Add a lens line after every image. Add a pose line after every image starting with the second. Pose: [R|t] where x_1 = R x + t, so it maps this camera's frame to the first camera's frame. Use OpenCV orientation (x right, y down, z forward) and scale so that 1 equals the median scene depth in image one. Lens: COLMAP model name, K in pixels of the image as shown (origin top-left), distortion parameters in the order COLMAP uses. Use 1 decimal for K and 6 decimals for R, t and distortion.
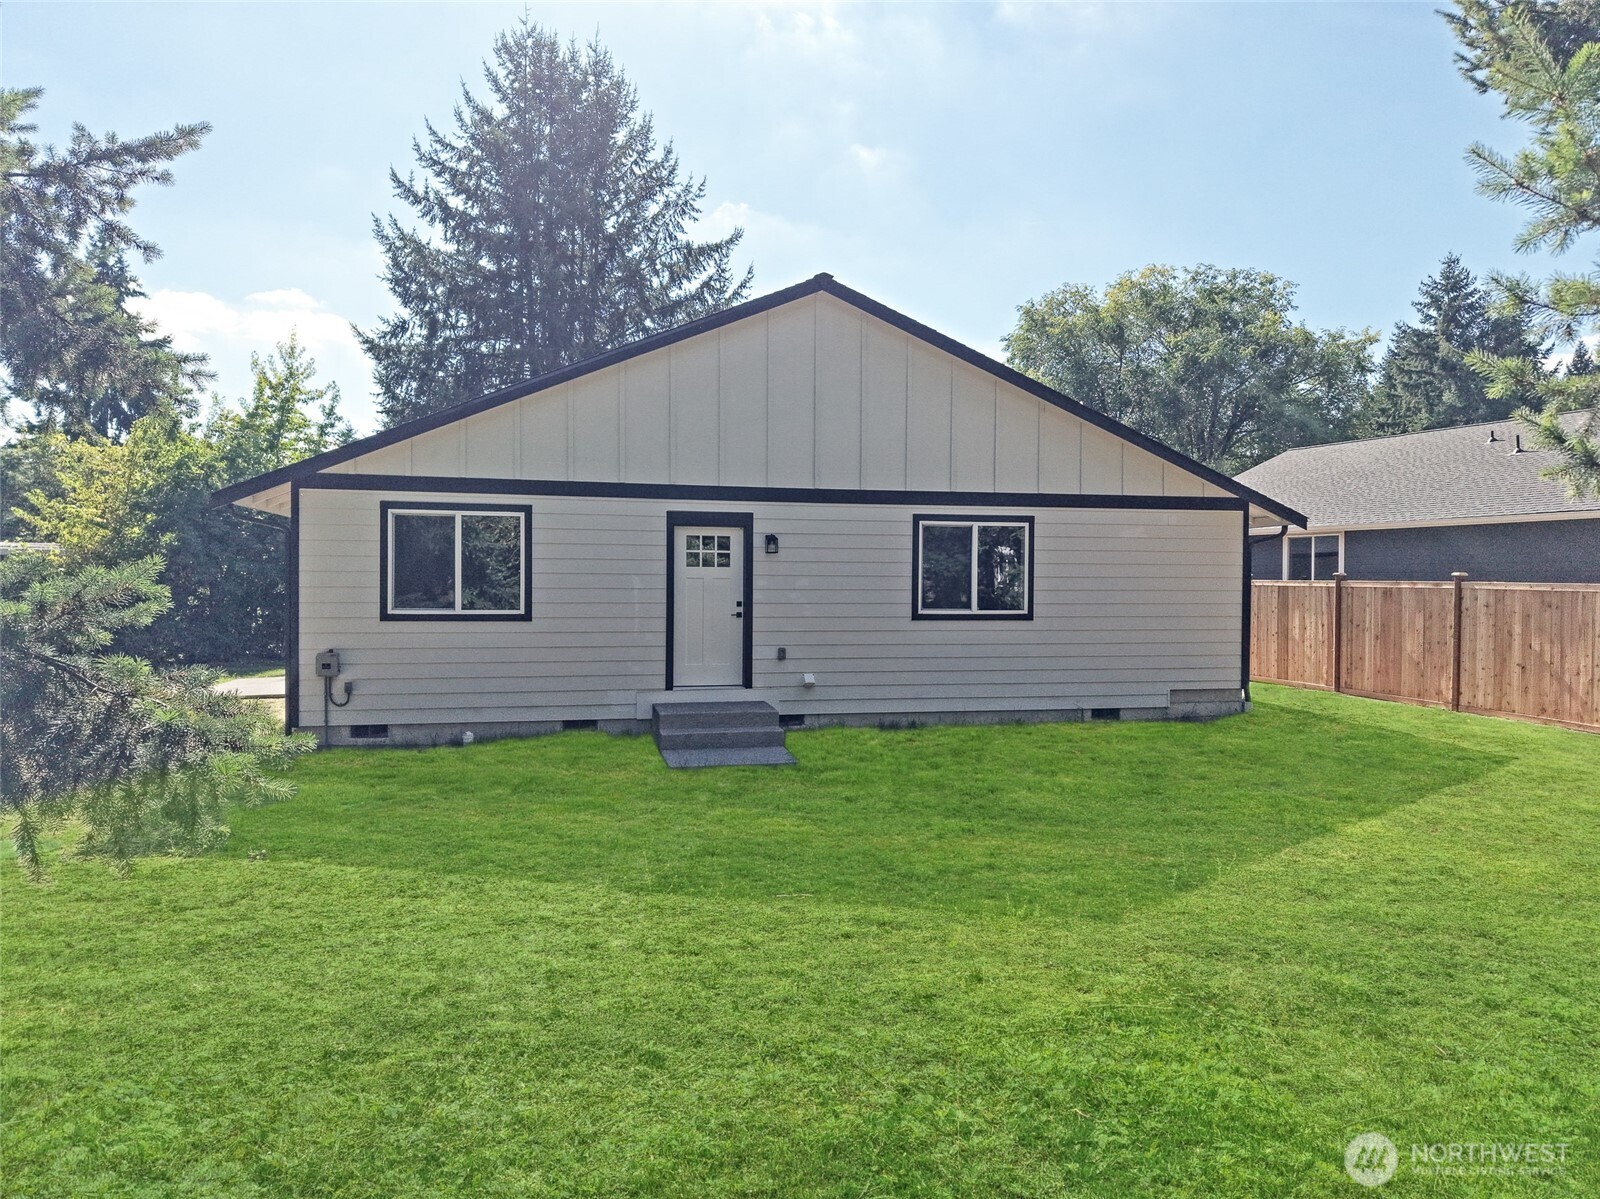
lens RADIAL K [[1073.2, 0, 804.7], [0, 1073.2, 590.8], [0, 0, 1]] dist [0.006595, 0.001309]
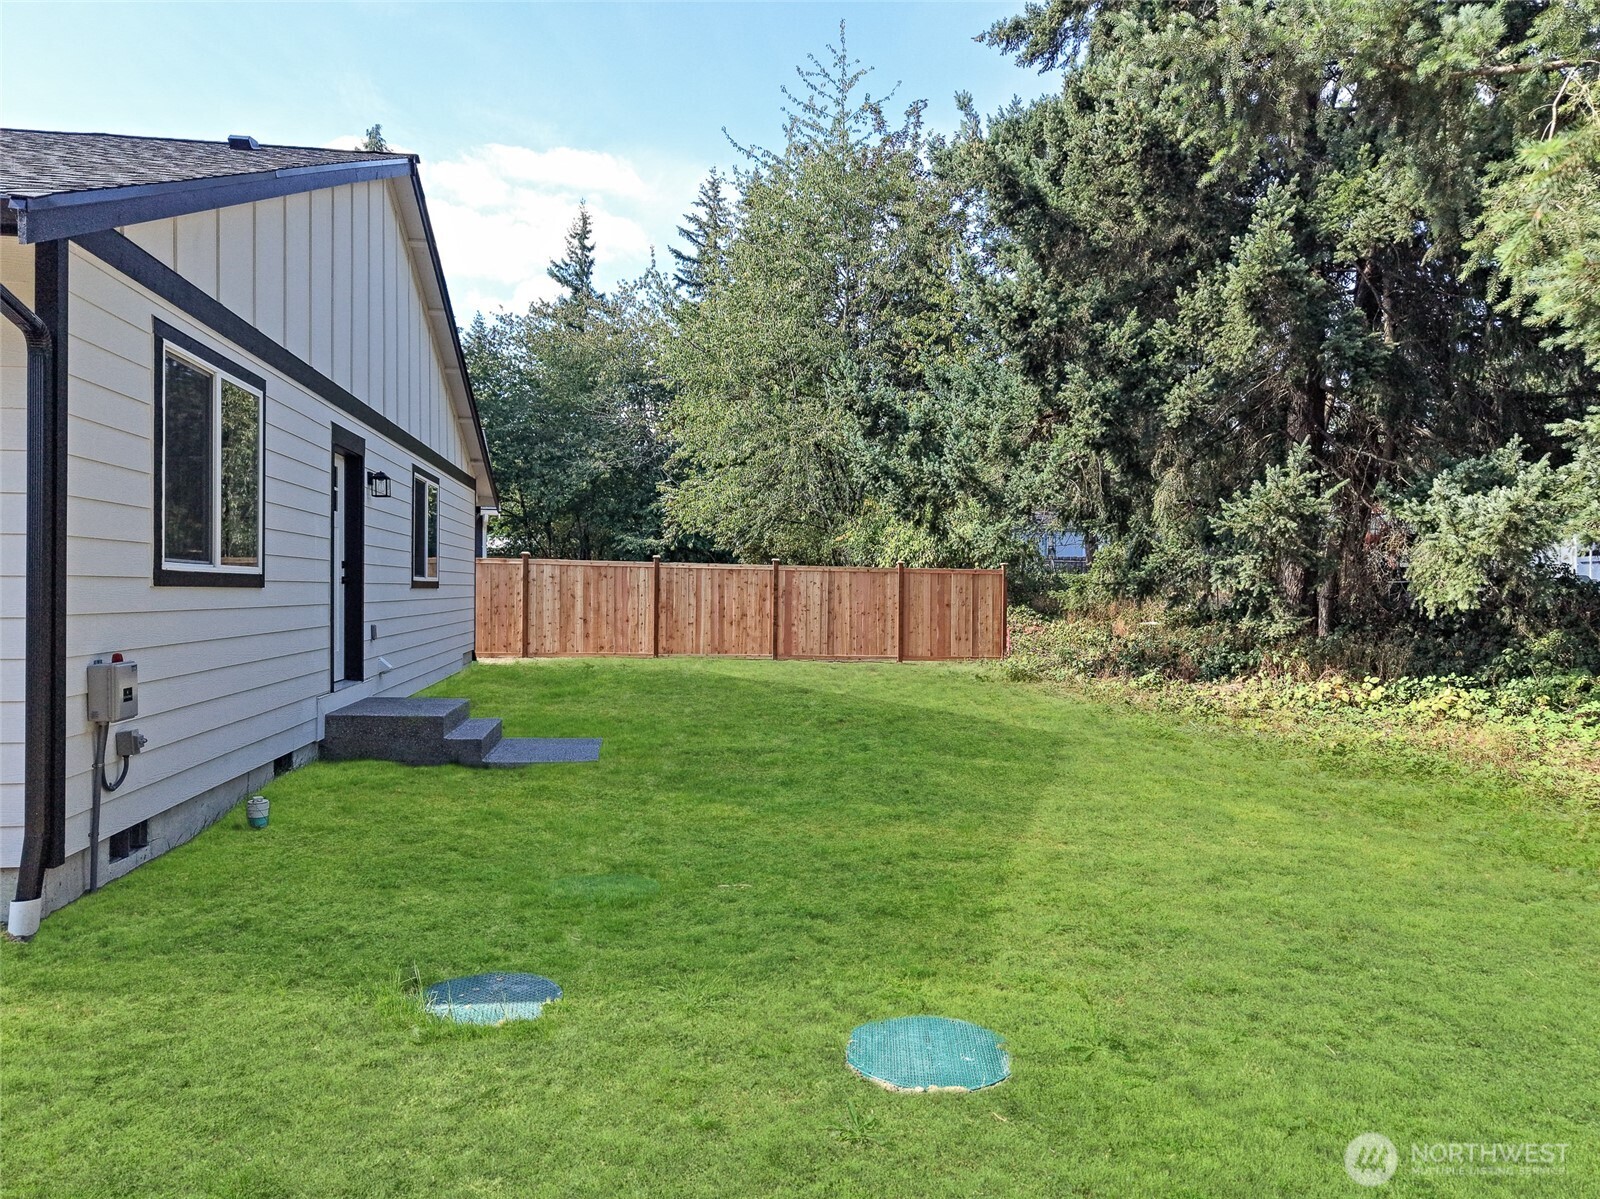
lens RADIAL K [[1073.2, 0, 817.1], [0, 1073.2, 600.6], [0, 0, 1]] dist [0.006595, 0.001309]
pose [[0.058376, -0.015416, 0.998176, -0.701675], [0.003545, 0.999878, 0.015235, 0.024705], [-0.998288, 0.002649, 0.058424, 0.591413]]
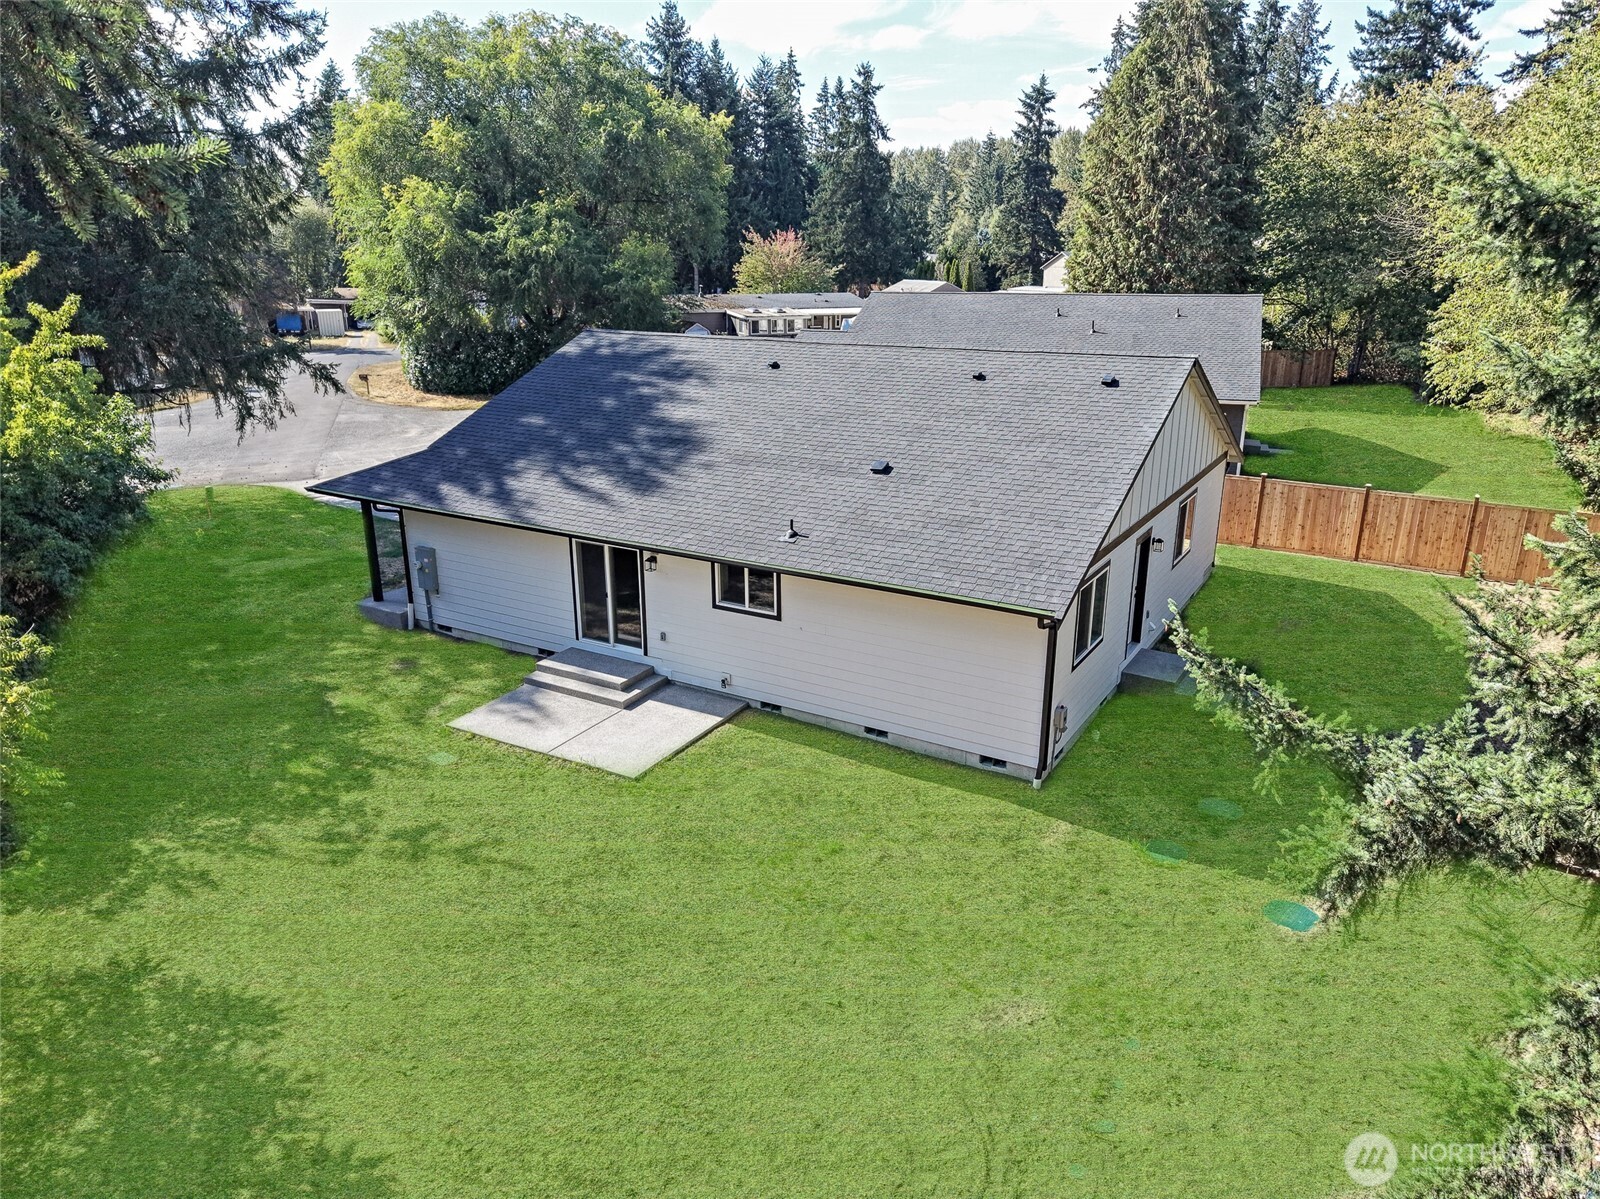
lens RADIAL K [[1073.2, 0, 807.1], [0, 1073.2, 600.1], [0, 0, 1]] dist [0.006595, 0.001309]
pose [[0.688326, -0.222391, 0.690471, -1.258793], [0.005938, 0.953542, 0.301202, -0.375491], [-0.725377, -0.203225, 0.657668, 0.339217]]
